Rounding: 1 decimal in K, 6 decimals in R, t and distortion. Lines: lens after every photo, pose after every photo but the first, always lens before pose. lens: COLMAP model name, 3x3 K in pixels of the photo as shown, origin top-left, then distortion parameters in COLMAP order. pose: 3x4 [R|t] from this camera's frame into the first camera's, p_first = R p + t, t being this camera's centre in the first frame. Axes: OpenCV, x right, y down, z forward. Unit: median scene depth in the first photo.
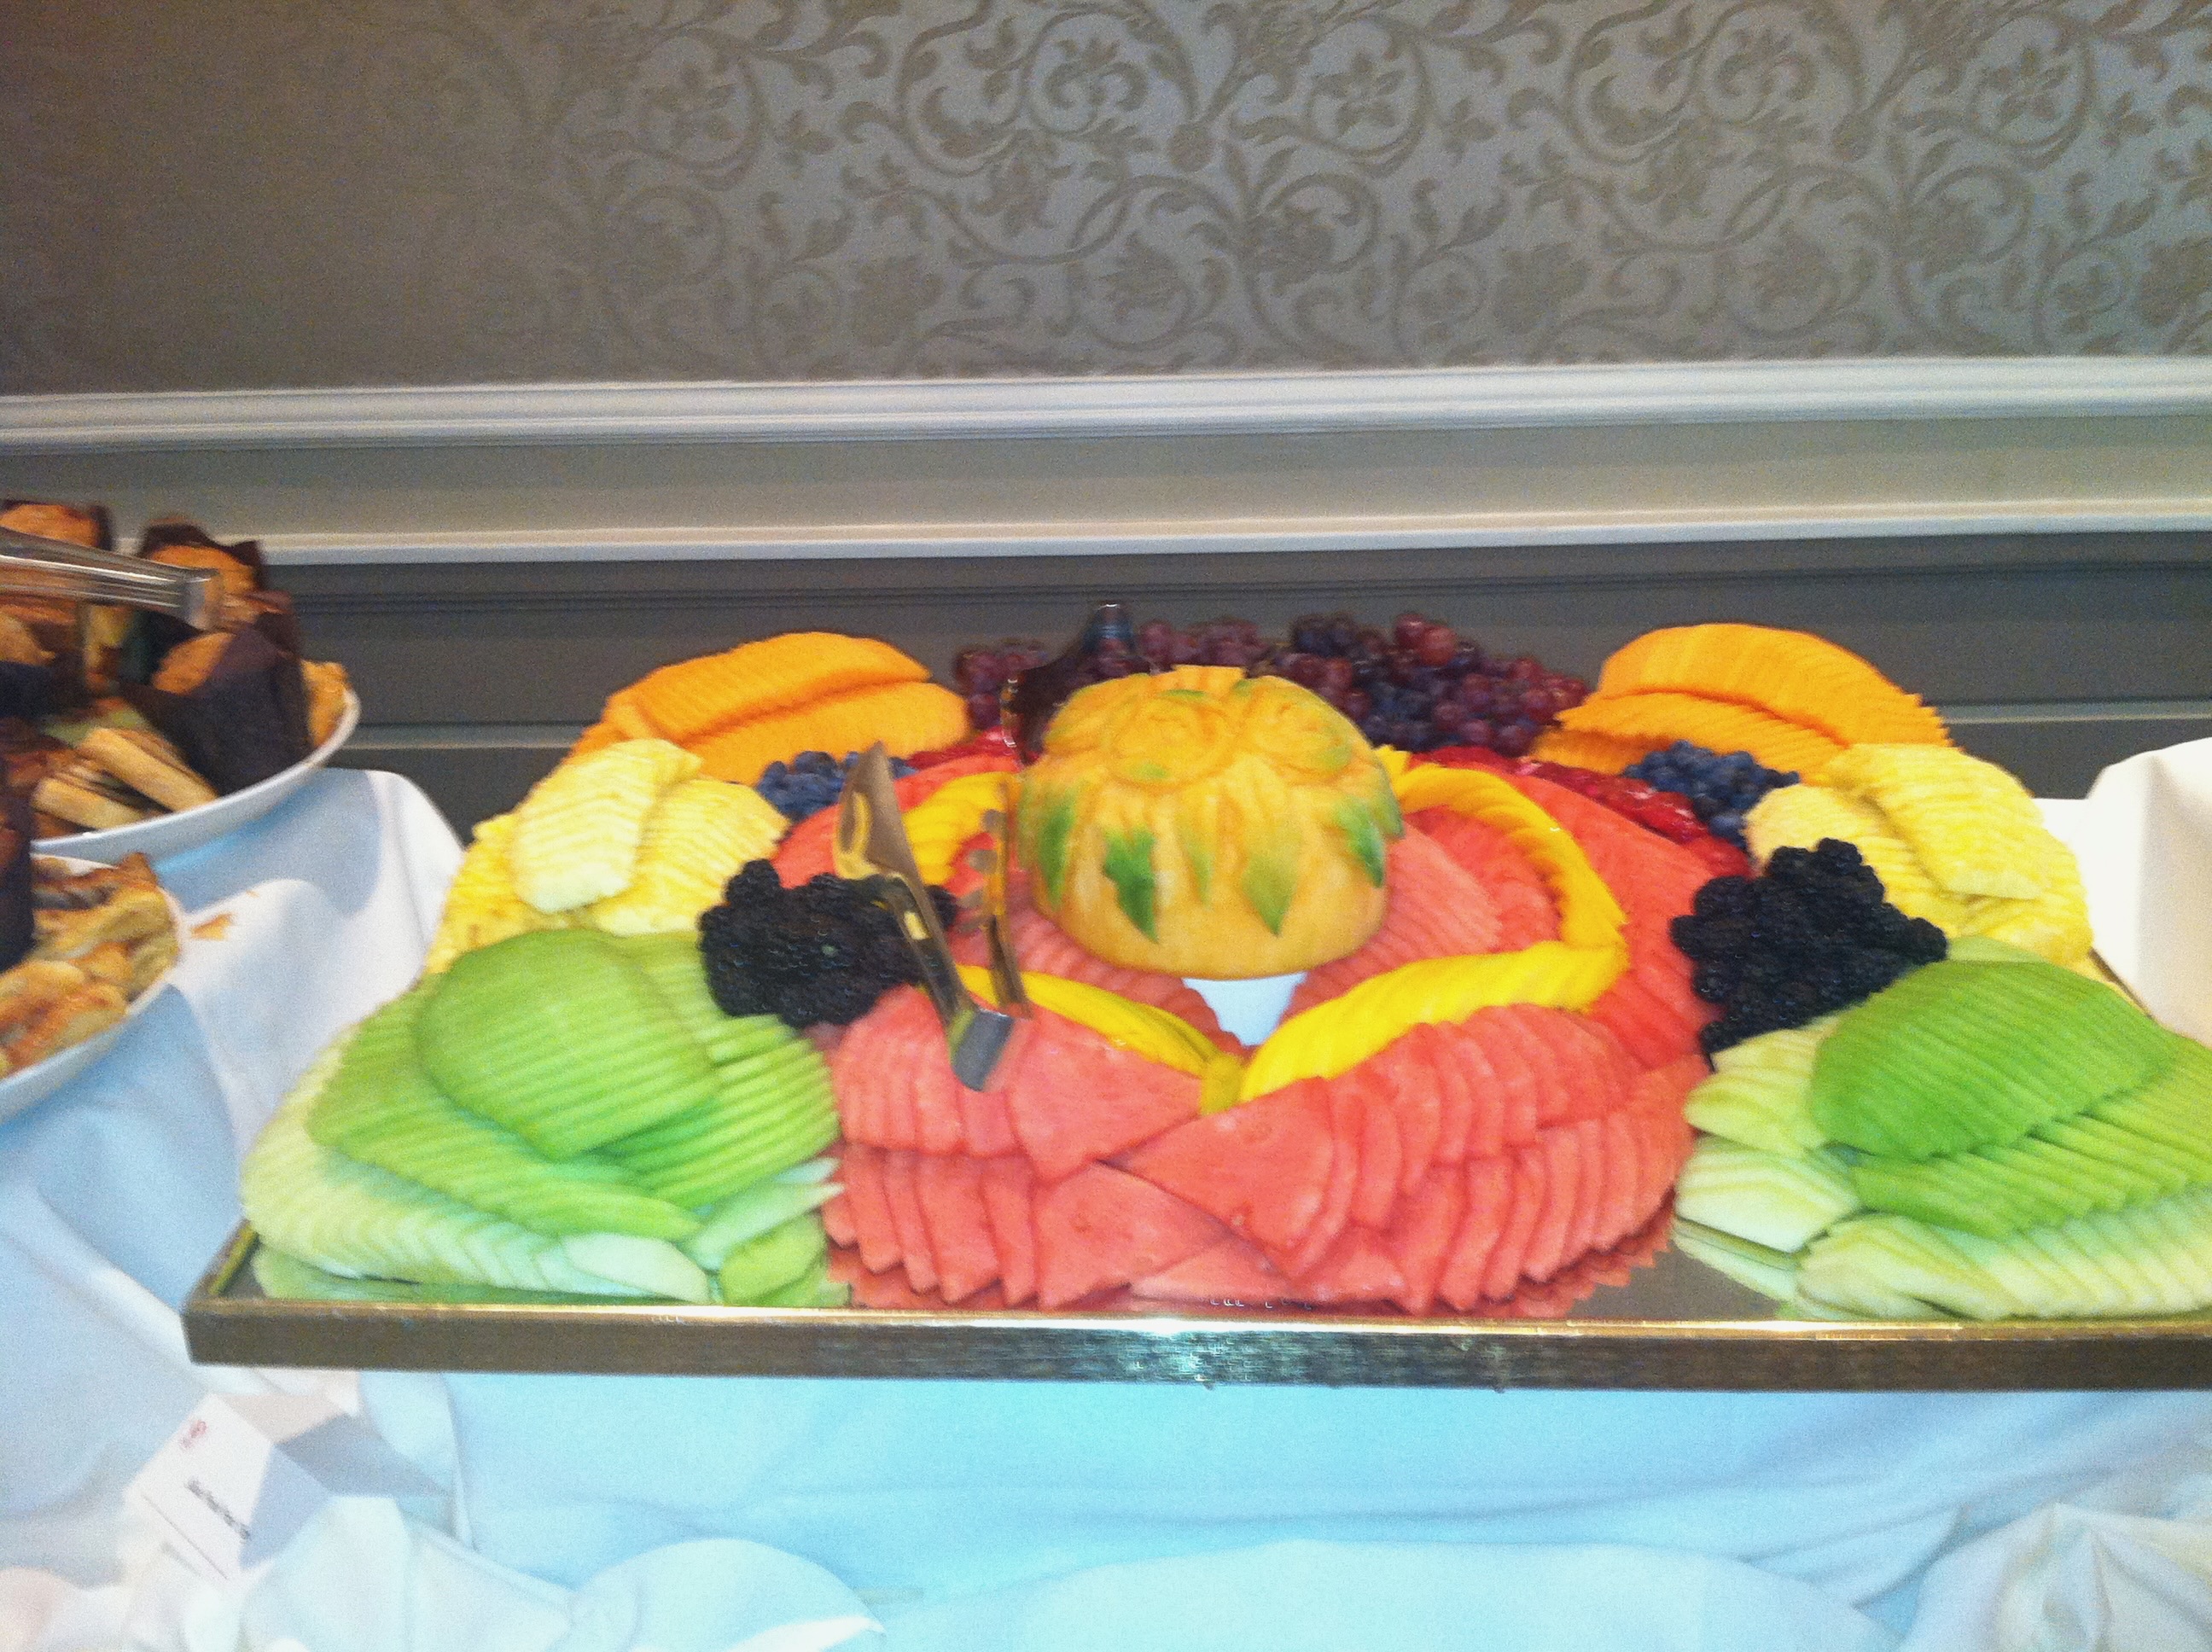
lens RADIAL K [[2170.0, 0, 1104.0], [0, 2170.0, 872.6], [0, 0, 1]] dist [0.098621, -0.348604]
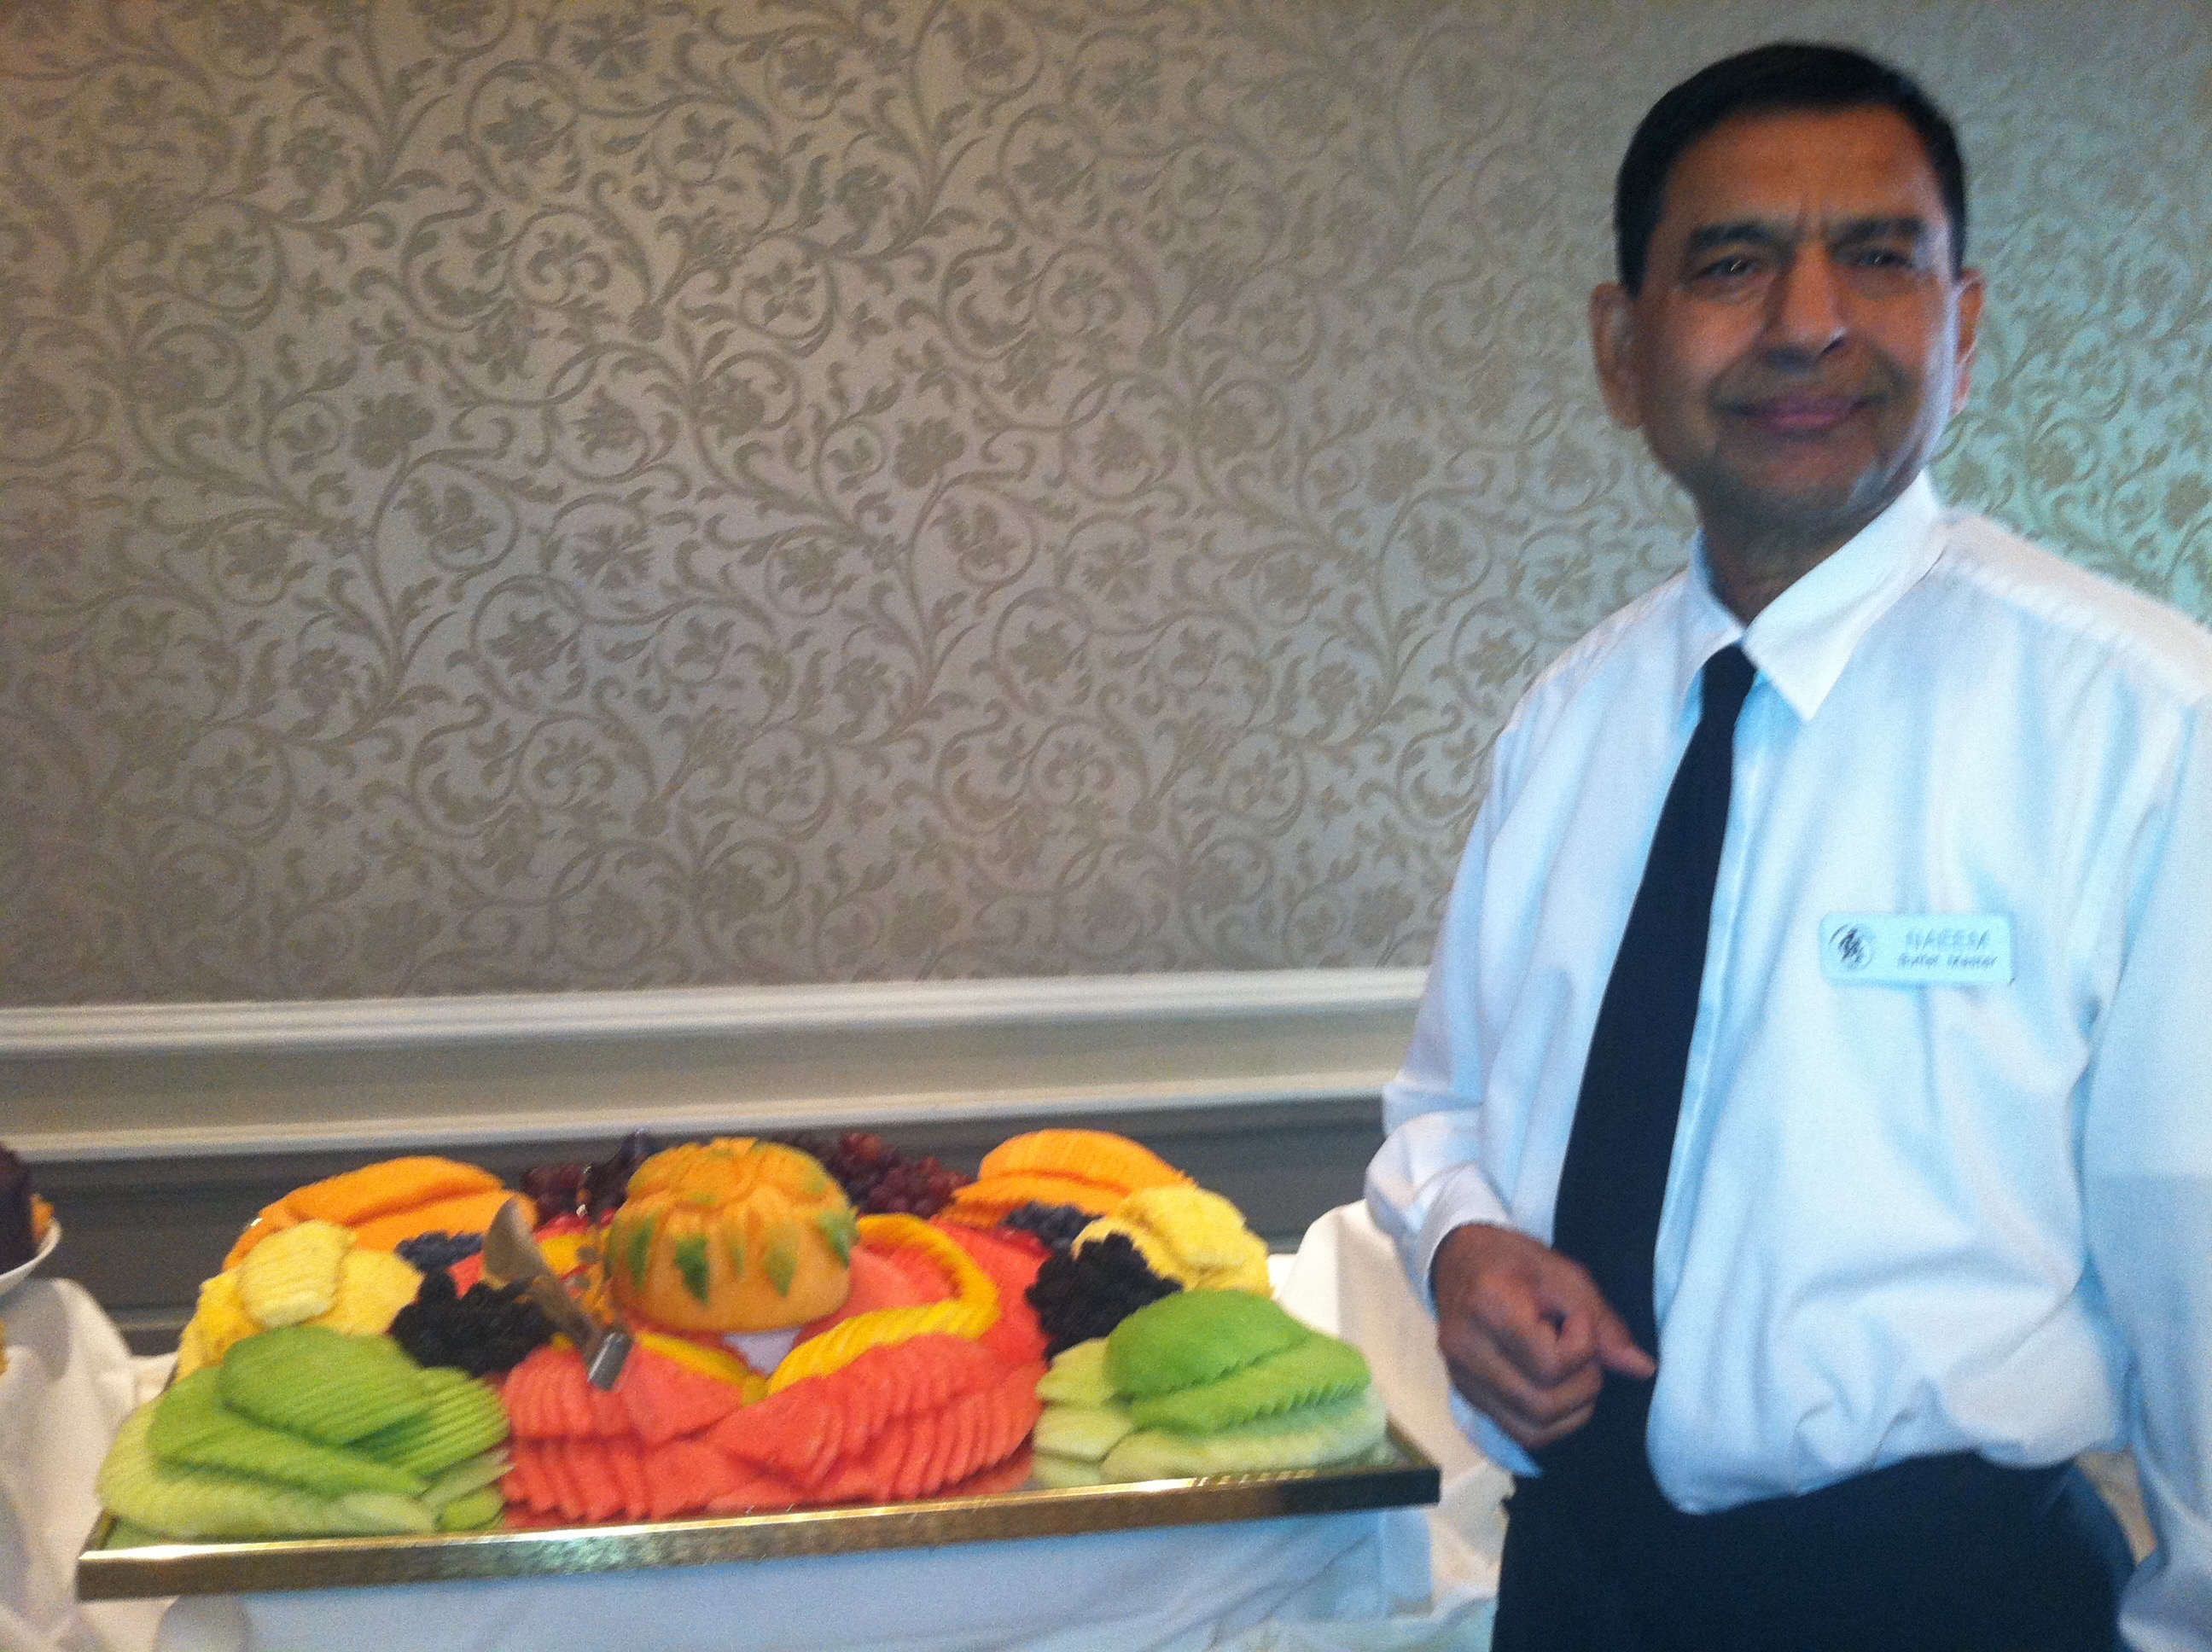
lens RADIAL K [[2264.5, 0, 1106.0], [0, 2264.5, 826.0], [0, 0, 1]] dist [0.007455, -0.027968]
pose [[0.963555, 0.010105, 0.267319, -0.119414], [0.072412, 0.952127, -0.297002, 0.176399], [-0.257523, 0.305535, 0.916695, -0.585825]]
